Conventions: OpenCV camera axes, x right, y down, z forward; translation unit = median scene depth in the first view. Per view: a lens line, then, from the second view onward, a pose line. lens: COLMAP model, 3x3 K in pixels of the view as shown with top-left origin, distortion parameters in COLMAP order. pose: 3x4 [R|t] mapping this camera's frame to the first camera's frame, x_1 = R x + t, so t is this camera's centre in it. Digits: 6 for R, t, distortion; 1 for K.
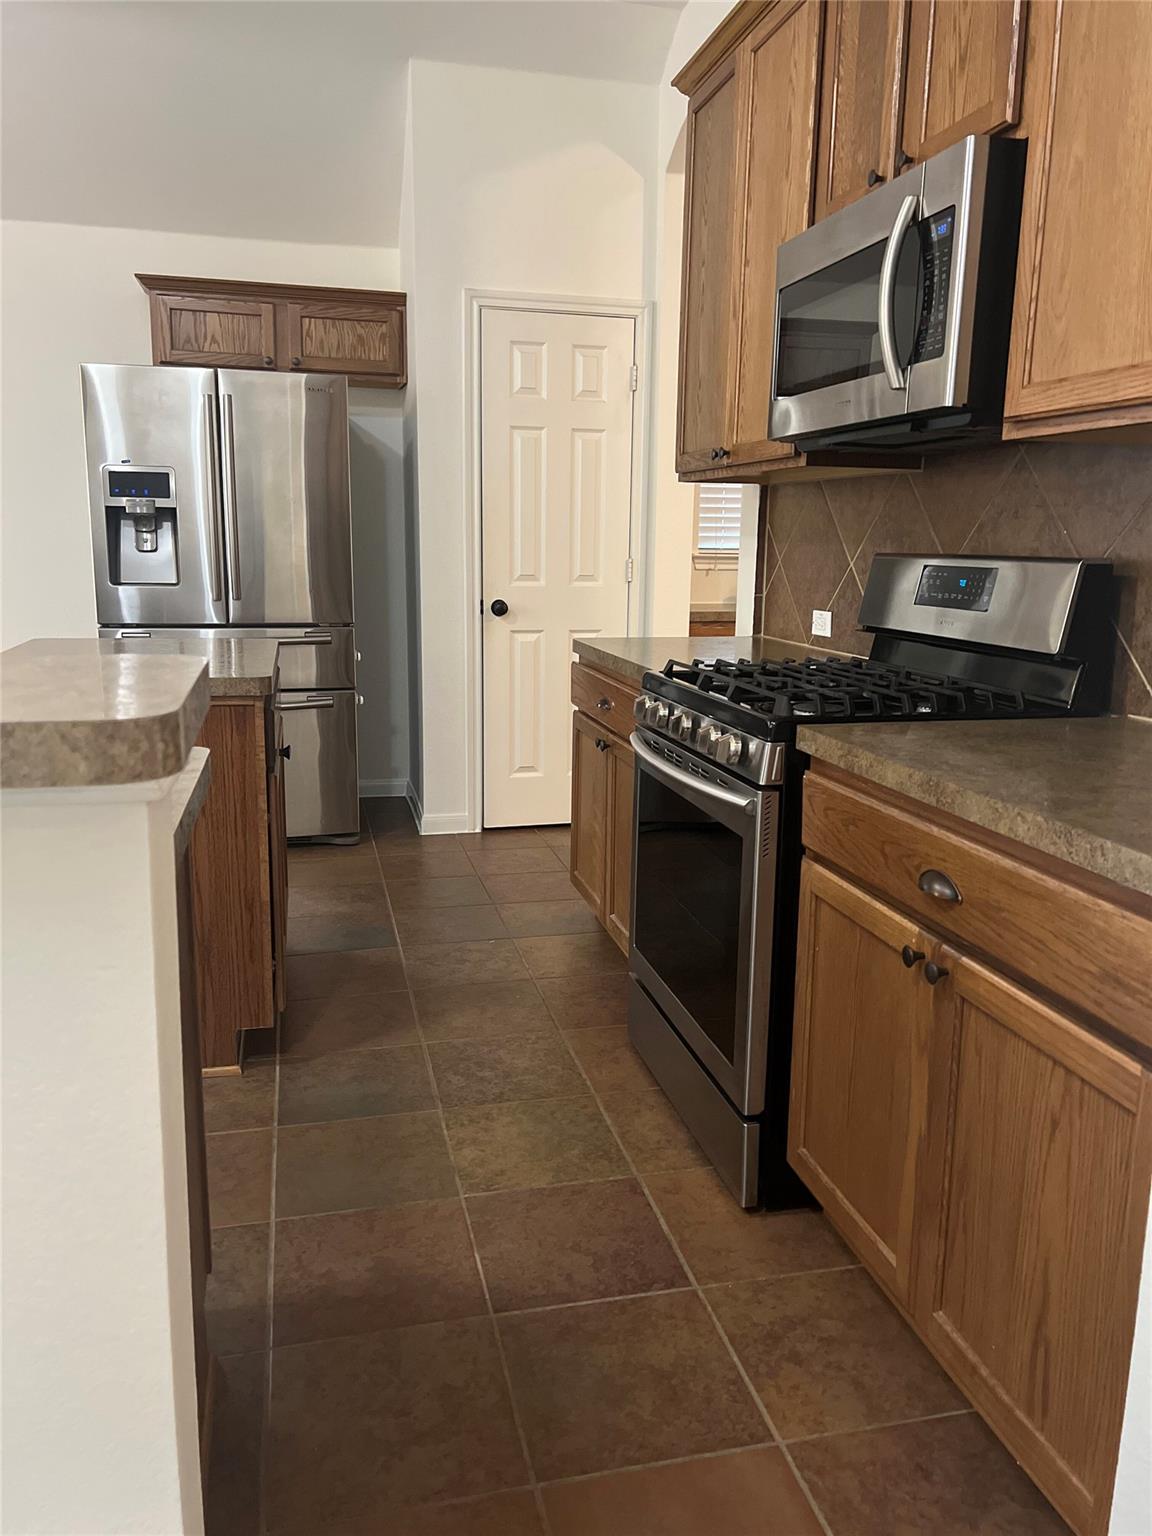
lens RADIAL K [[1146.4, 0, 578.1], [0, 1146.4, 759.0], [0, 0, 1]] dist [0.111253, -0.155523]
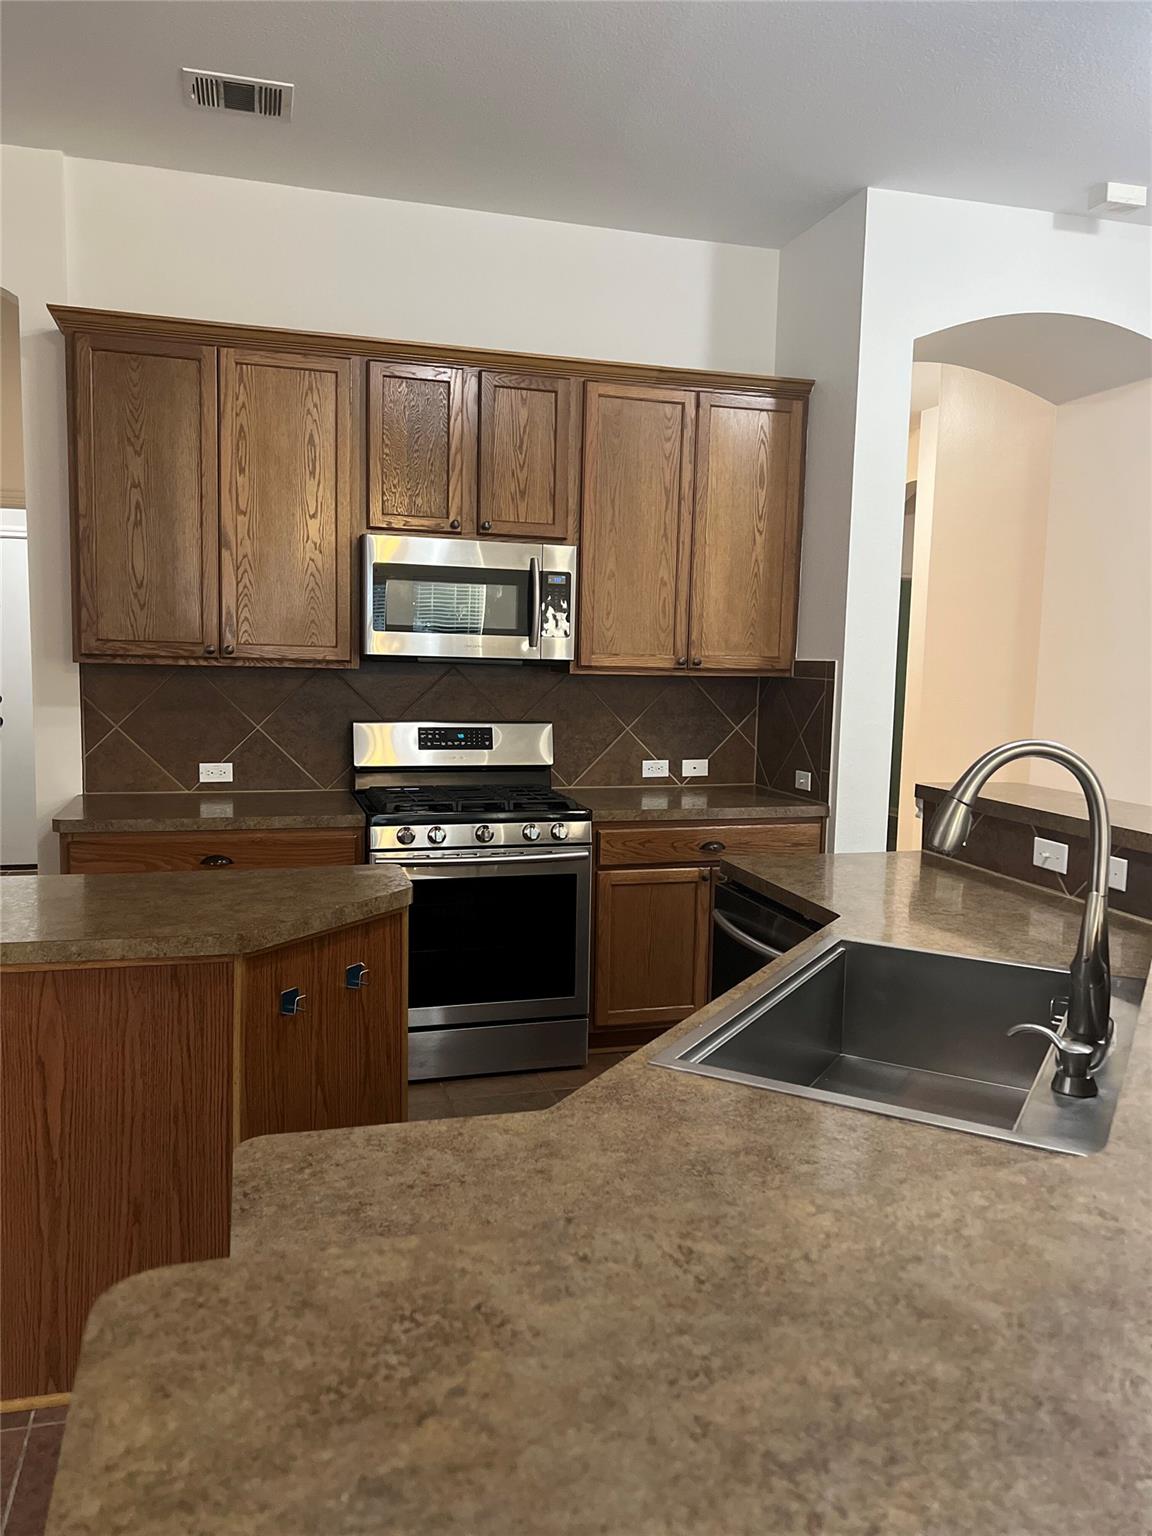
lens RADIAL K [[1158.1, 0, 581.3], [0, 1158.1, 768.2], [0, 0, 1]] dist [0.101349, -0.108526]
pose [[-0.040560, -0.110900, 0.993004, -1.677829], [0.167193, 0.979056, 0.116171, -0.312169], [-0.985090, 0.170735, -0.021169, 0.941509]]
